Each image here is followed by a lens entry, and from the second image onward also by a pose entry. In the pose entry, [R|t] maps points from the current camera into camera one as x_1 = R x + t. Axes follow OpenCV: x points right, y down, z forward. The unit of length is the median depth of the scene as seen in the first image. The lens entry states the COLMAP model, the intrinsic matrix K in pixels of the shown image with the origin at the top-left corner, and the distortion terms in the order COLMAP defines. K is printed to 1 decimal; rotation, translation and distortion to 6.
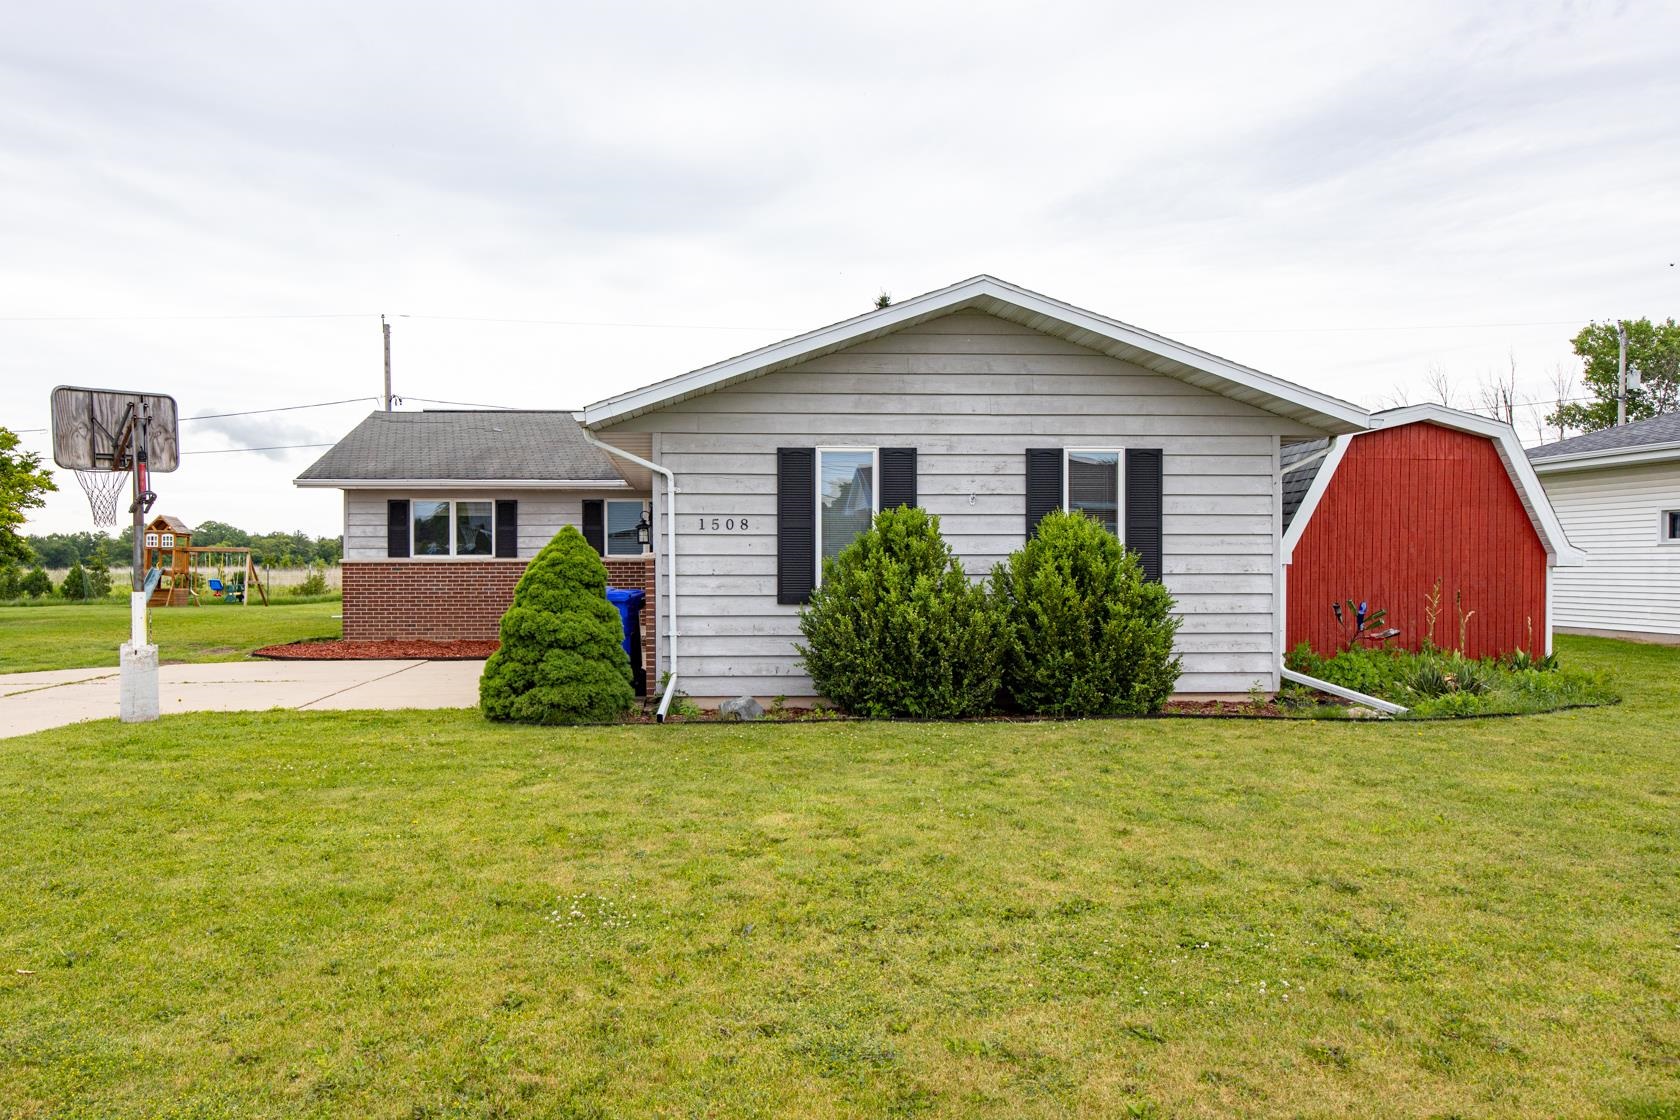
lens RADIAL K [[1277.5, 0, 840.0], [0, 1277.5, 560.0], [0, 0, 1]] dist [-0.006795, -0.010190]
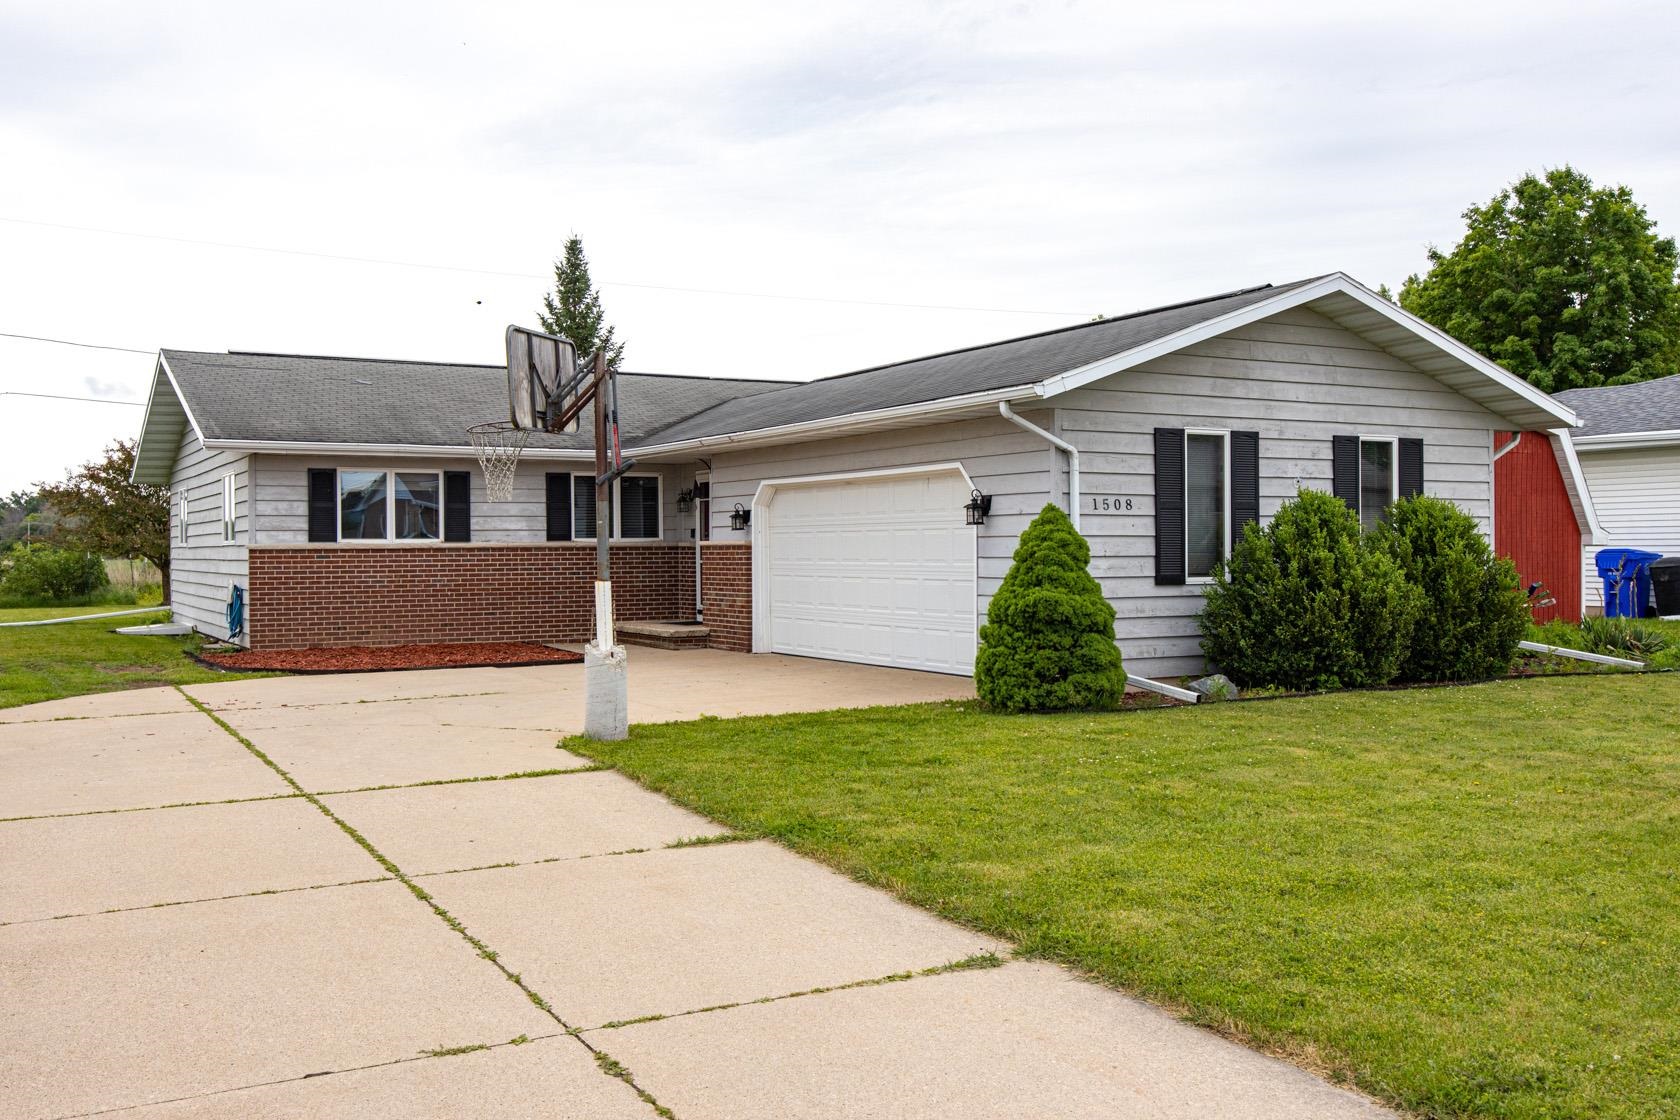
lens RADIAL K [[1487.7, 0, 840.0], [0, 1487.7, 560.0], [0, 0, 1]] dist [-0.013450, -0.004349]
pose [[0.899219, -0.009183, 0.437402, -0.765217], [0.004972, 0.999930, 0.010771, 0.001224], [-0.437470, -0.007511, 0.899202, 0.065827]]
